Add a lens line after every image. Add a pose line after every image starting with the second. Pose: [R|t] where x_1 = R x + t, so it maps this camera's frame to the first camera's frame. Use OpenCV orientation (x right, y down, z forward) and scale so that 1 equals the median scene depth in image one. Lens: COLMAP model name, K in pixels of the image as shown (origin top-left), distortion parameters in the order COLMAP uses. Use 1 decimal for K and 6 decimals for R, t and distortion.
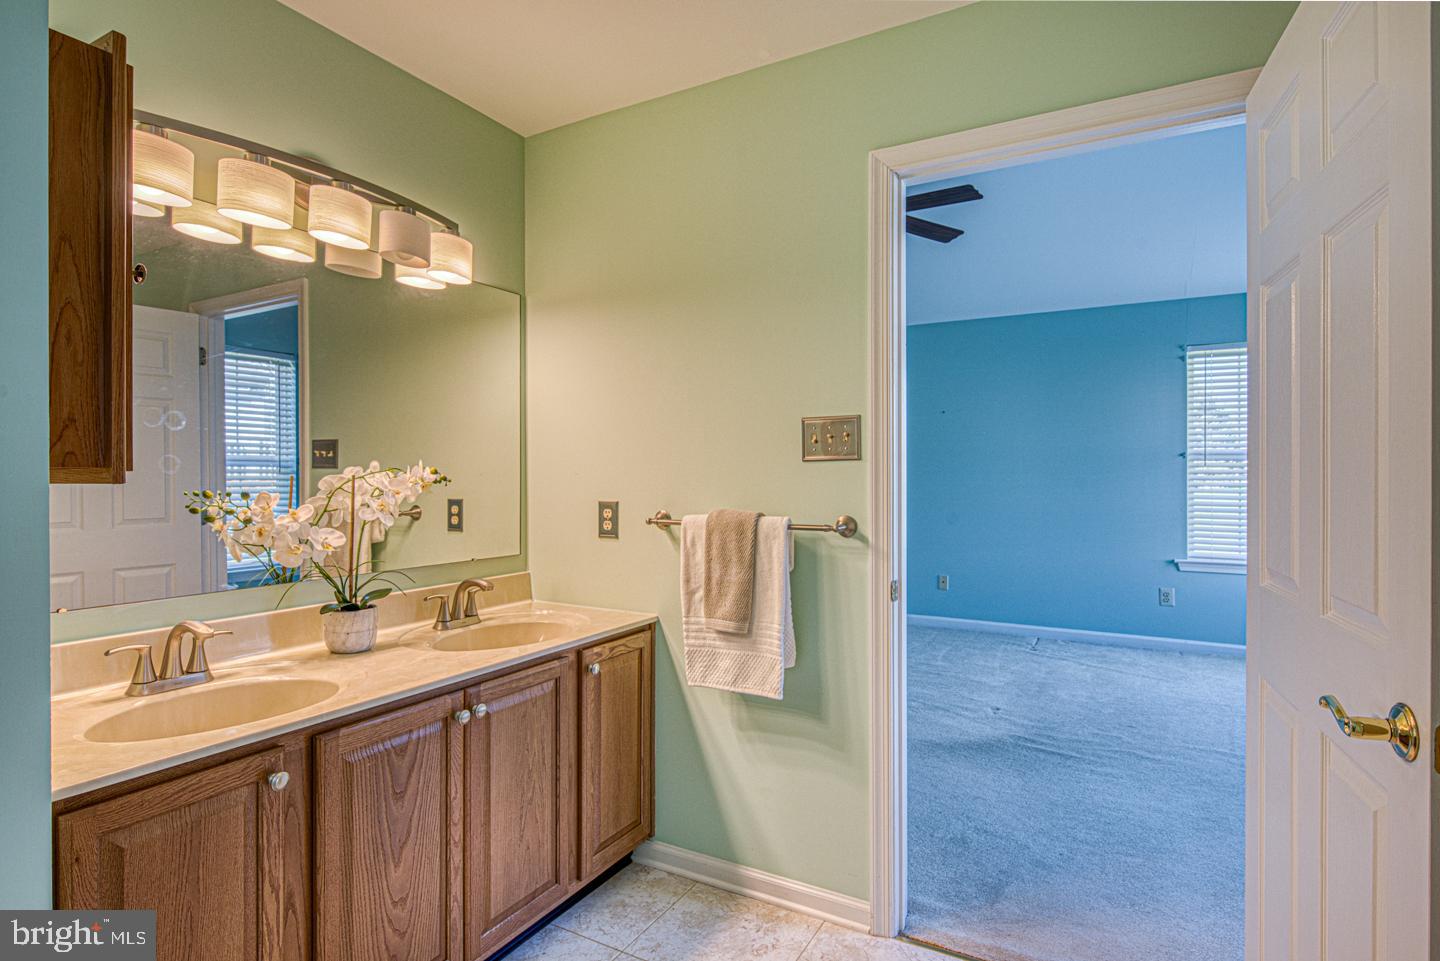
lens RADIAL K [[744.1, 0, 713.8], [0, 744.1, 477.7], [0, 0, 1]] dist [-0.026989, -0.000060]
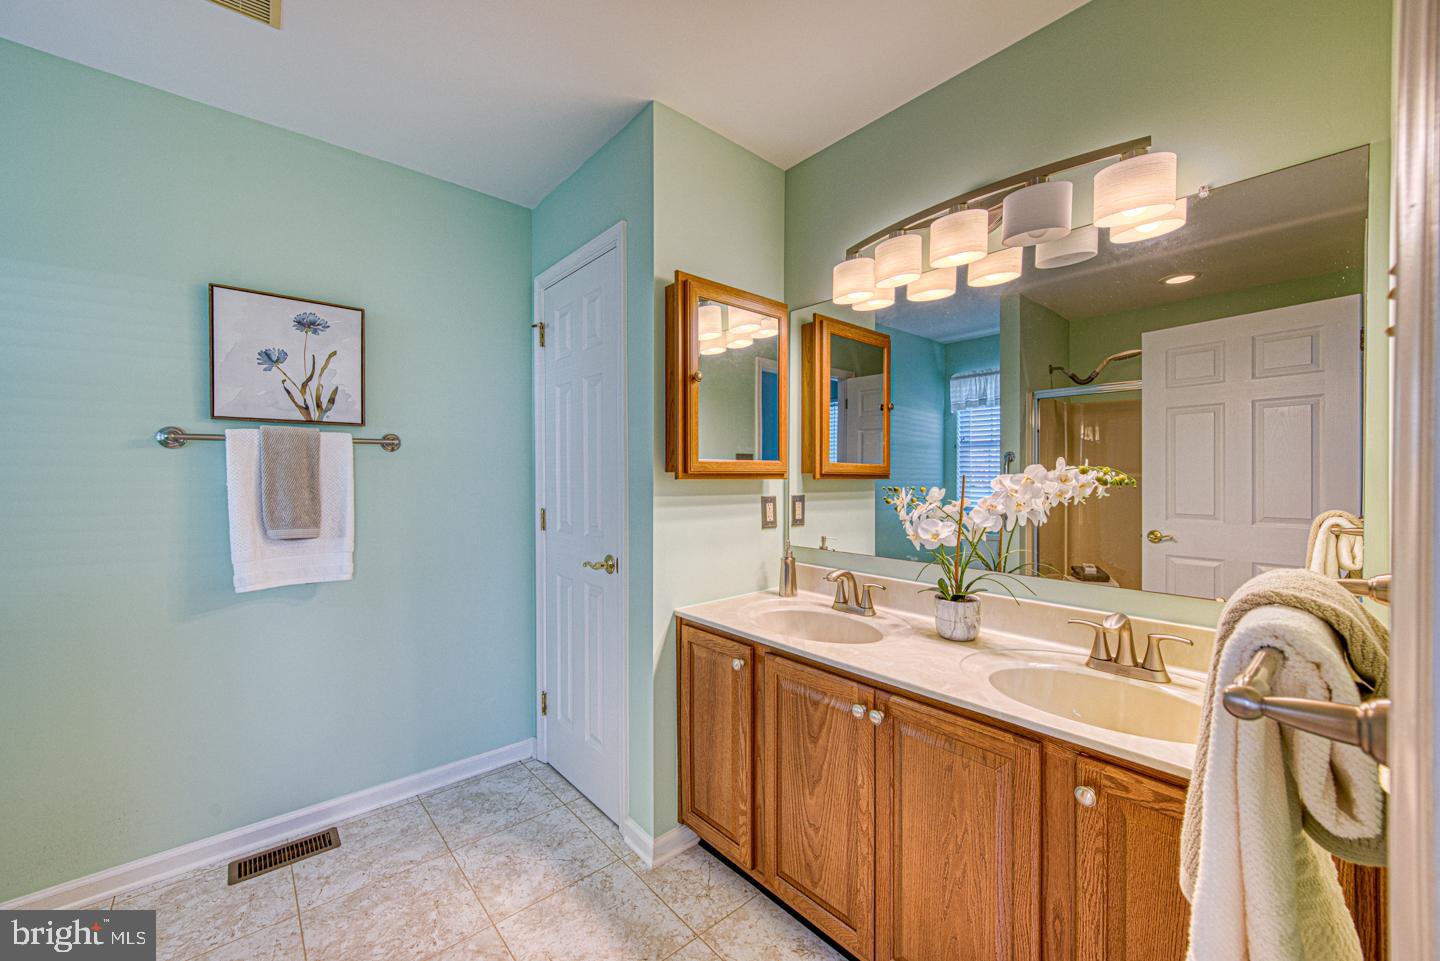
lens RADIAL K [[554.1, 0, 719.4], [0, 554.1, 485.4], [0, 0, 1]] dist [0.000549, -0.000598]
pose [[-0.337834, 0.015231, -0.941082, 0.438000], [-0.001334, 0.999860, 0.016662, -0.002332], [0.941205, 0.006884, -0.337767, 1.056506]]
